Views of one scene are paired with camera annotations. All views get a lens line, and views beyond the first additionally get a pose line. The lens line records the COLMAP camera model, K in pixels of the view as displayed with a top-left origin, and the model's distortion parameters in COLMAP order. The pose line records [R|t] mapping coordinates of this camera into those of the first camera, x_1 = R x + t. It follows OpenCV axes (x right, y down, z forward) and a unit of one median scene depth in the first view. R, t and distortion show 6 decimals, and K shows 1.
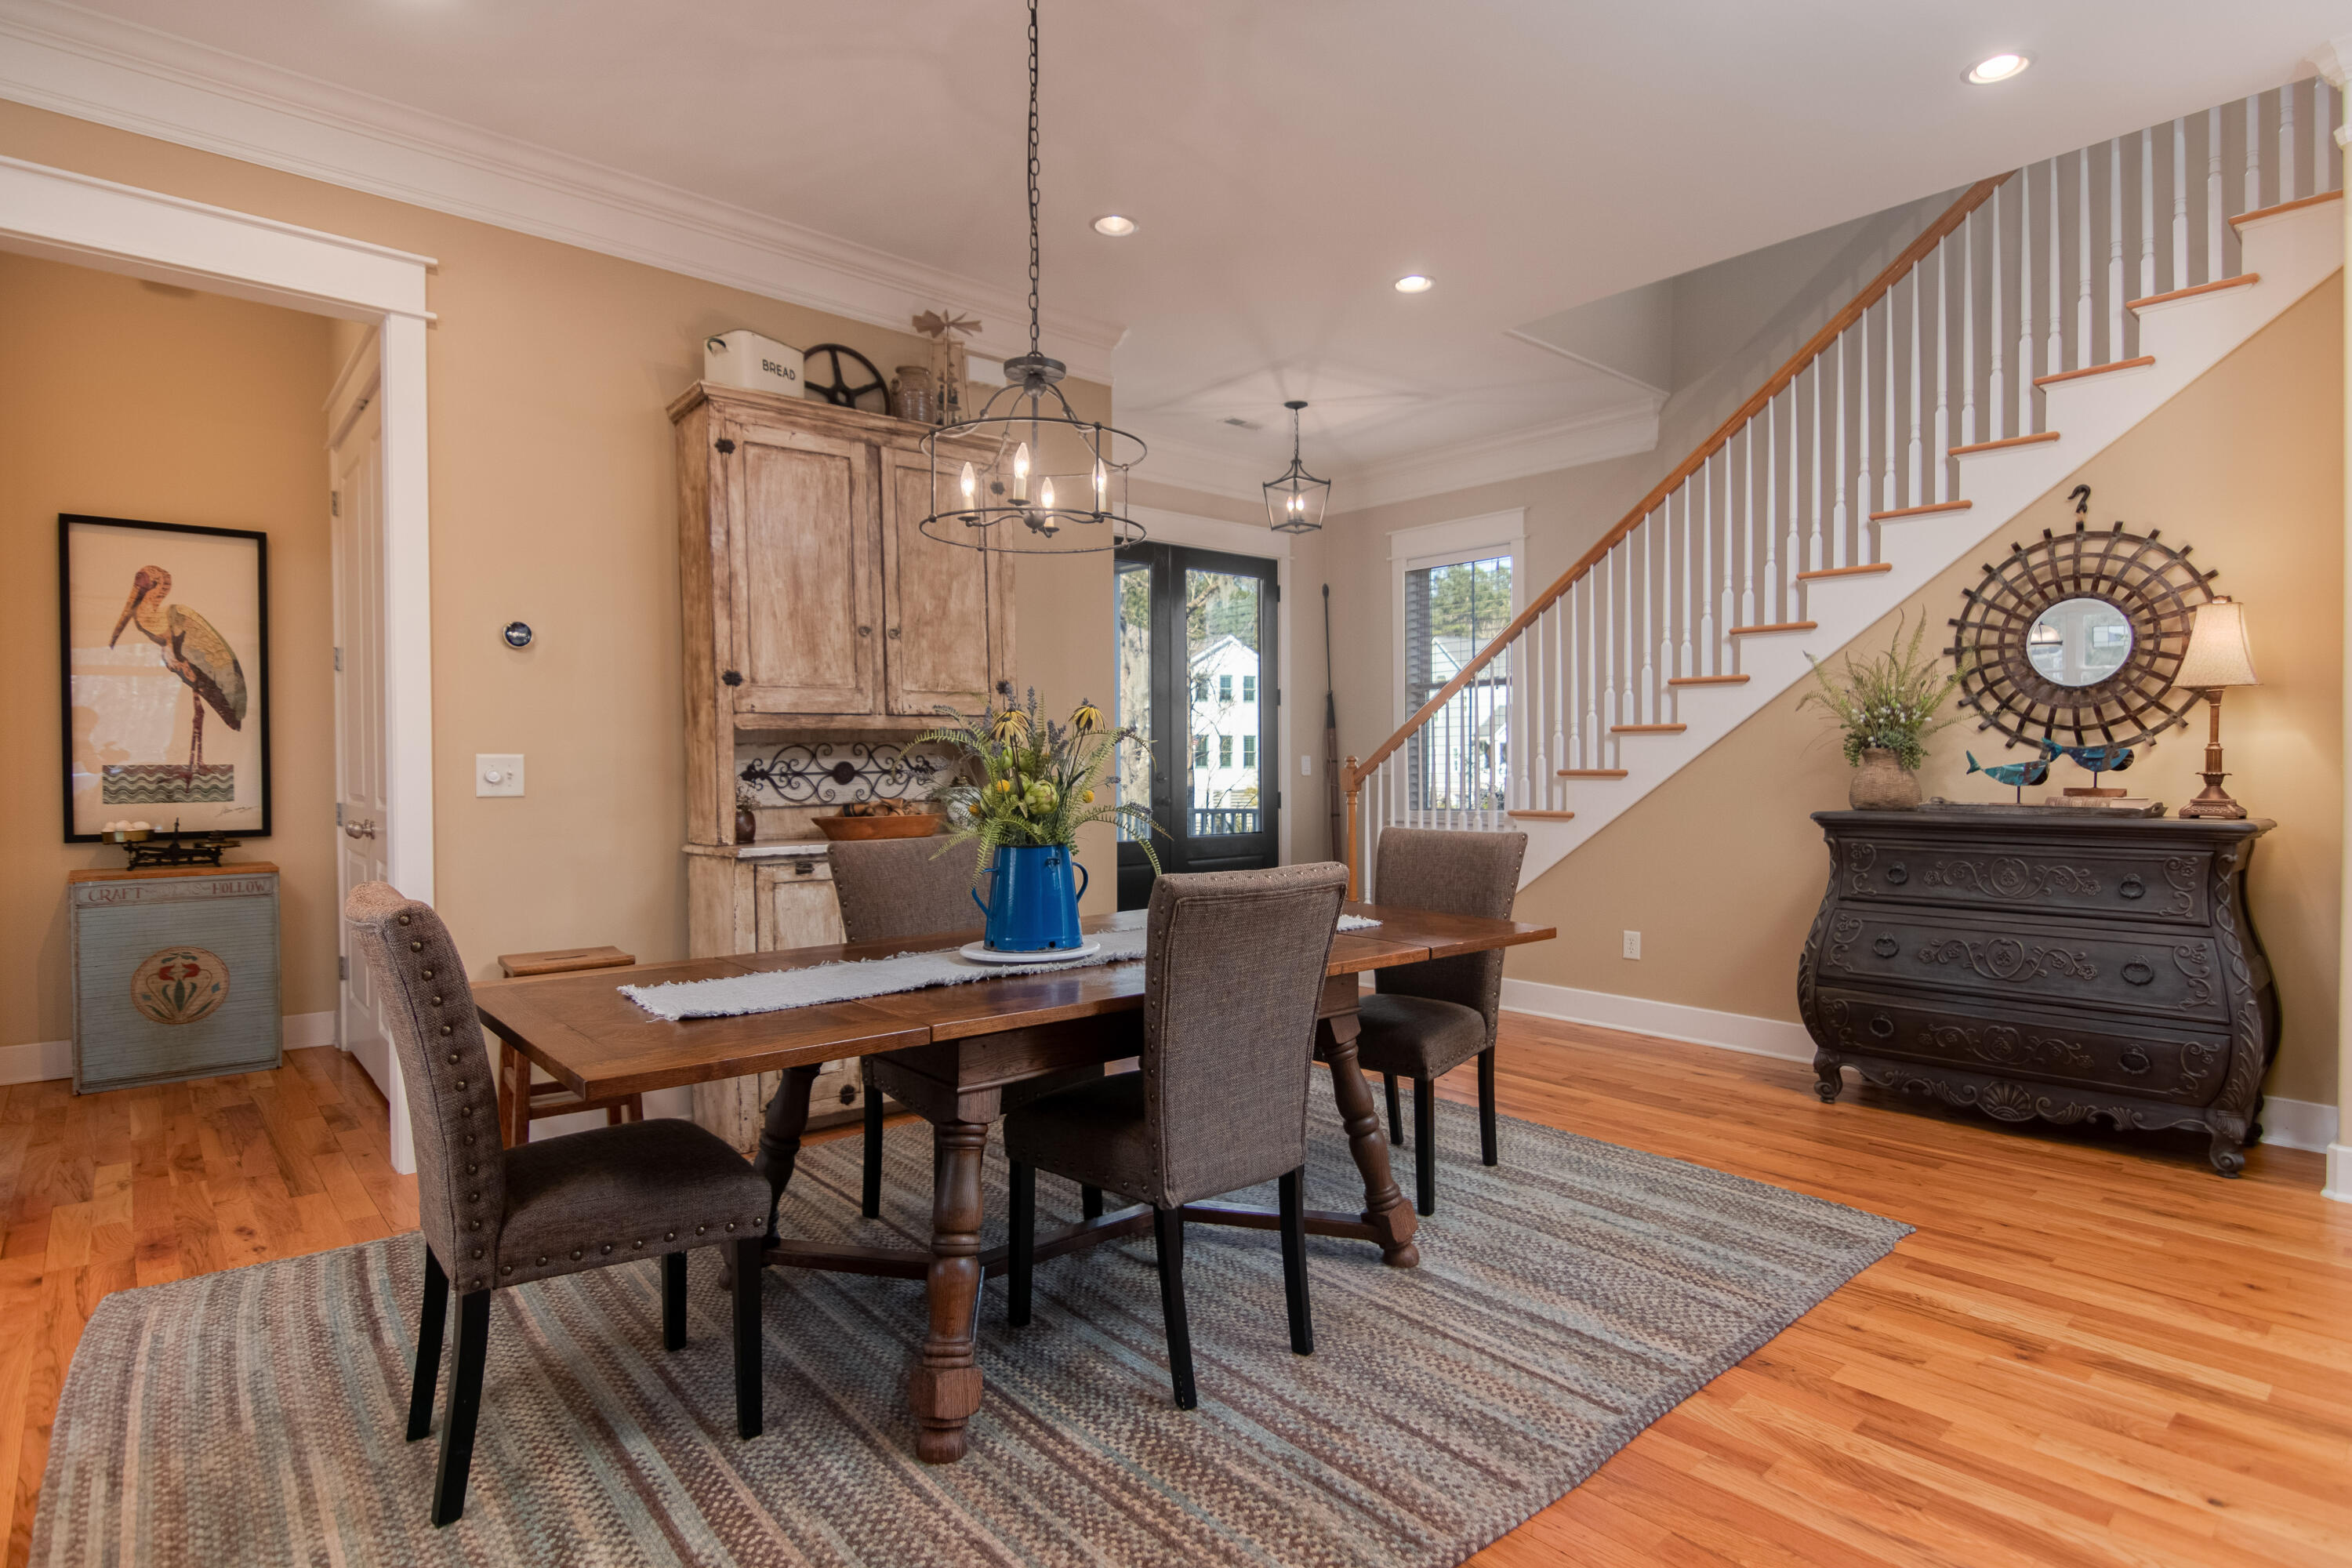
lens RADIAL K [[1214.5, 0, 1164.6], [0, 1214.5, 778.7], [0, 0, 1]] dist [0.001610, -0.010962]
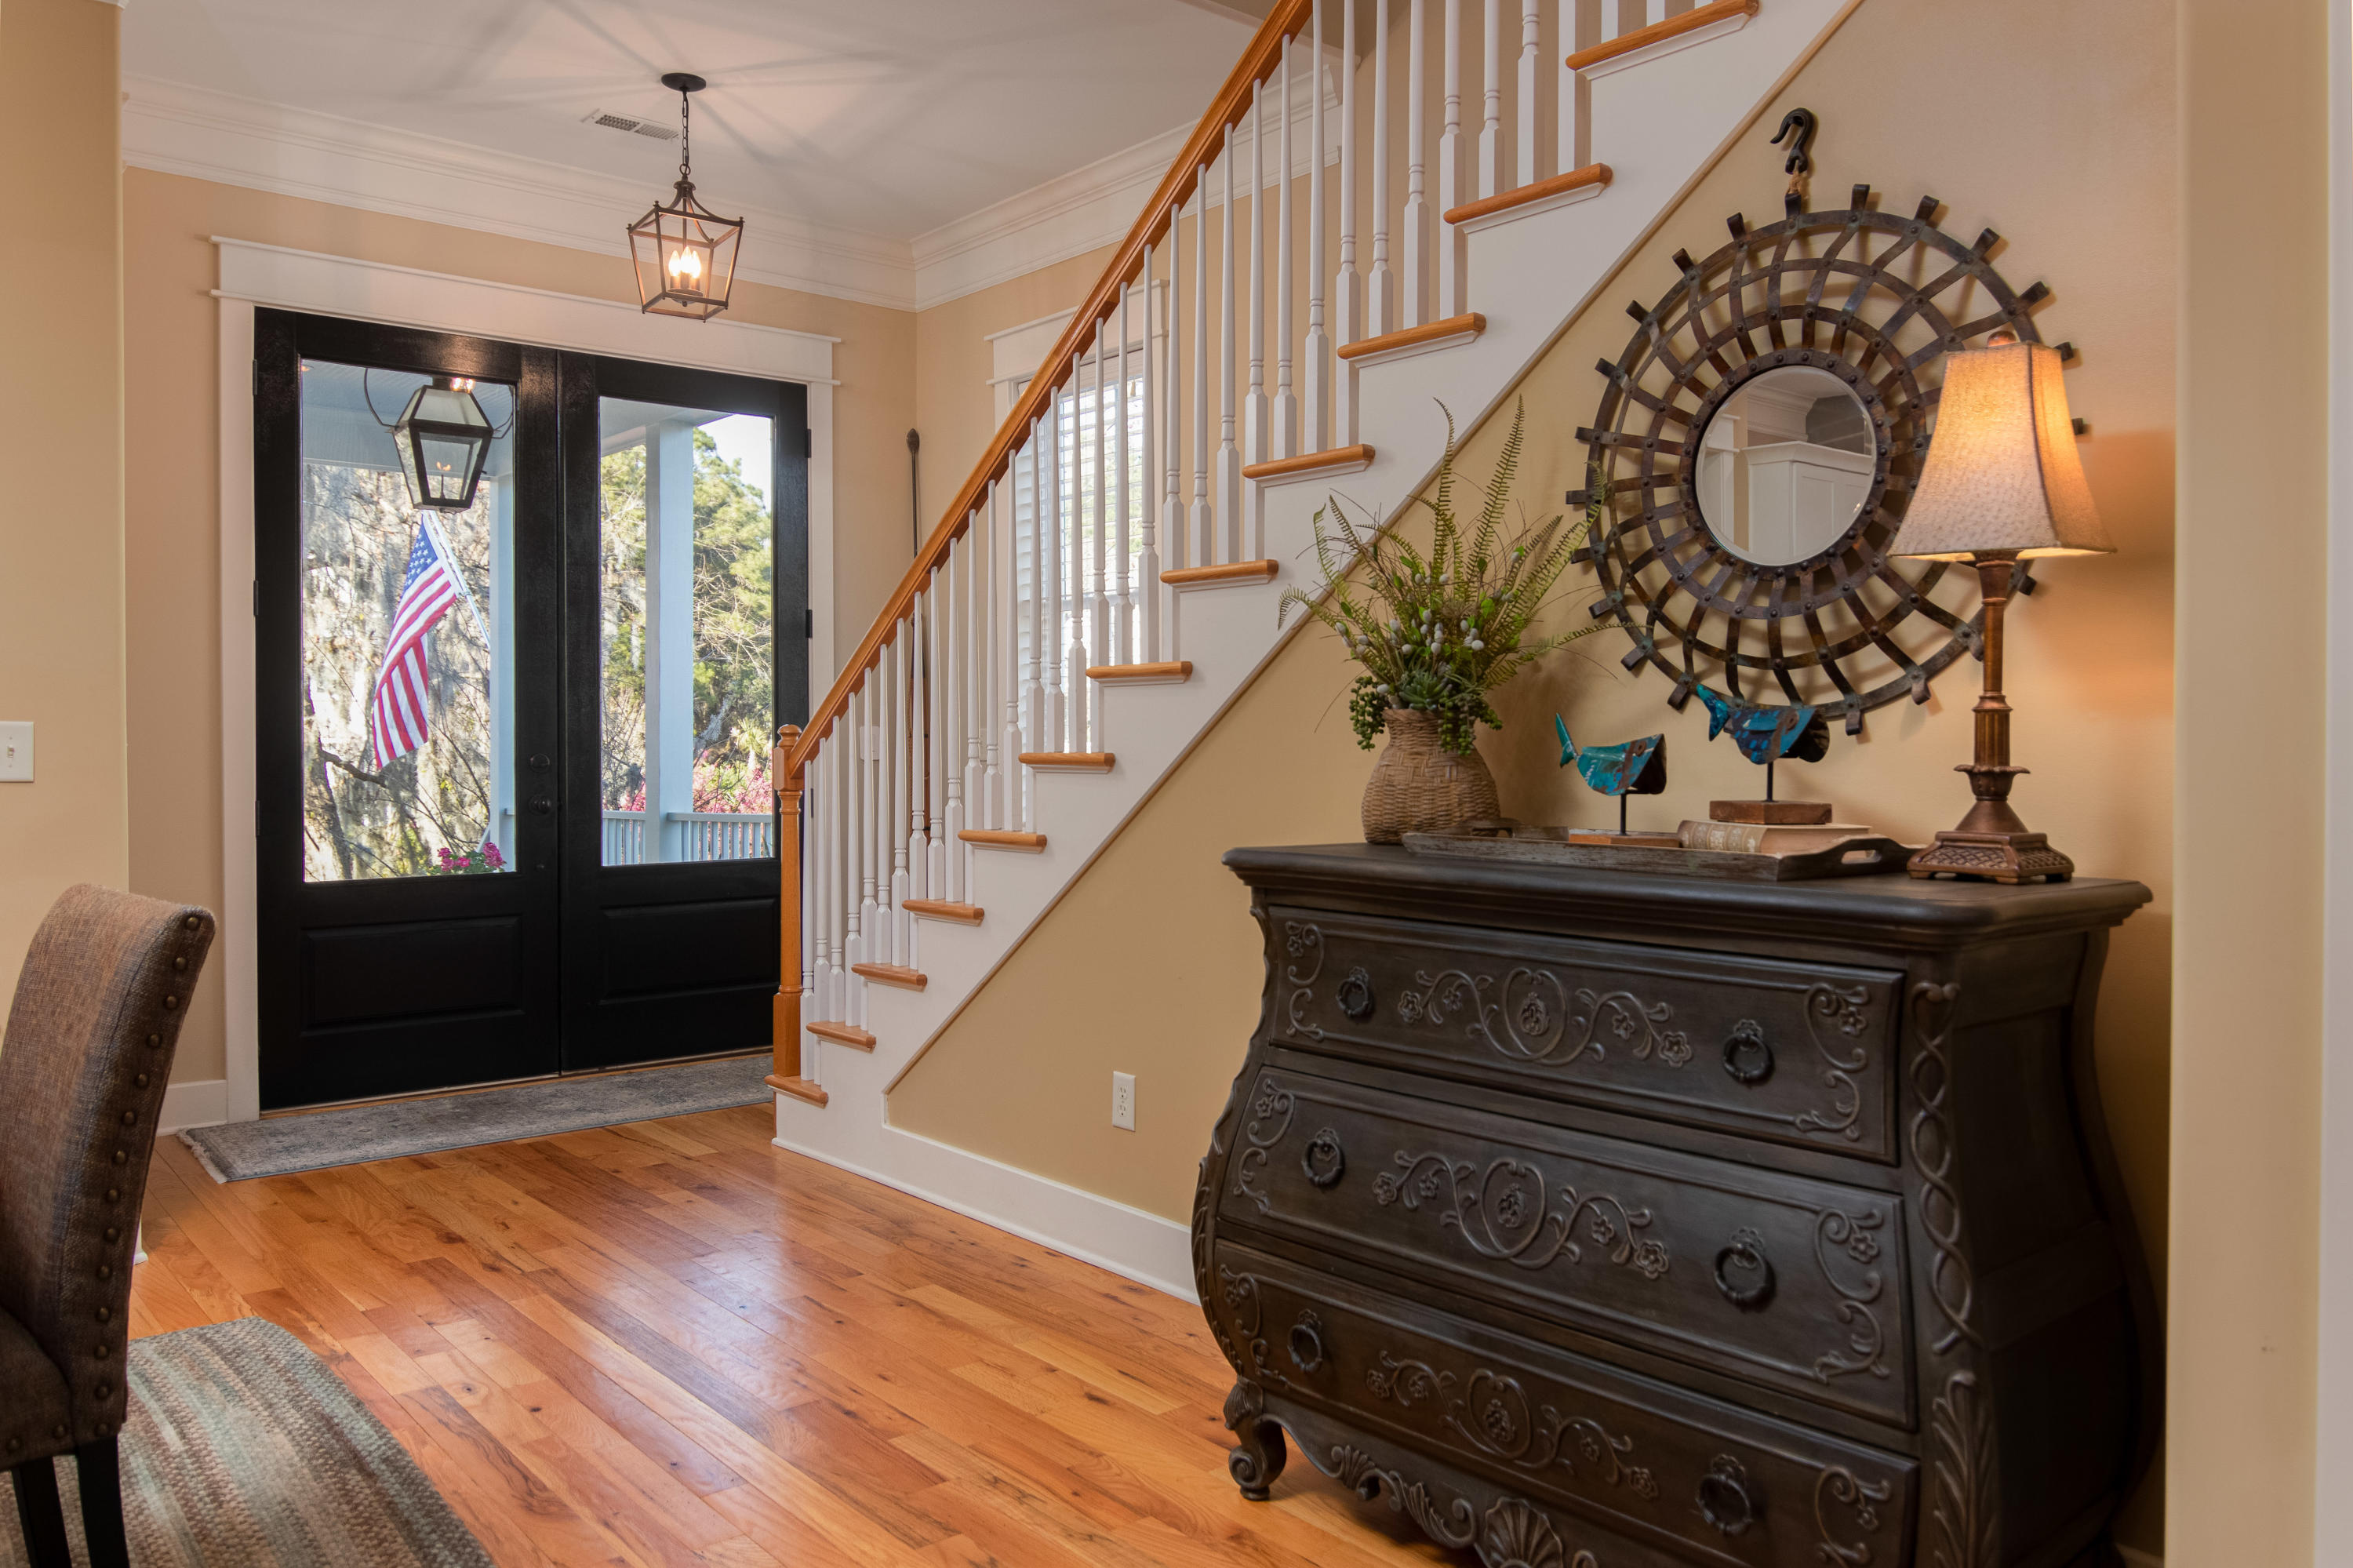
lens RADIAL K [[1724.7, 0, 1149.1], [0, 1724.7, 751.8], [0, 0, 1]] dist [-0.001902, -0.004425]
pose [[0.999685, 0.002937, -0.024934, 0.534519], [-0.003057, 0.999984, -0.004784, -0.005913], [0.024920, 0.004859, 0.999678, 0.367432]]
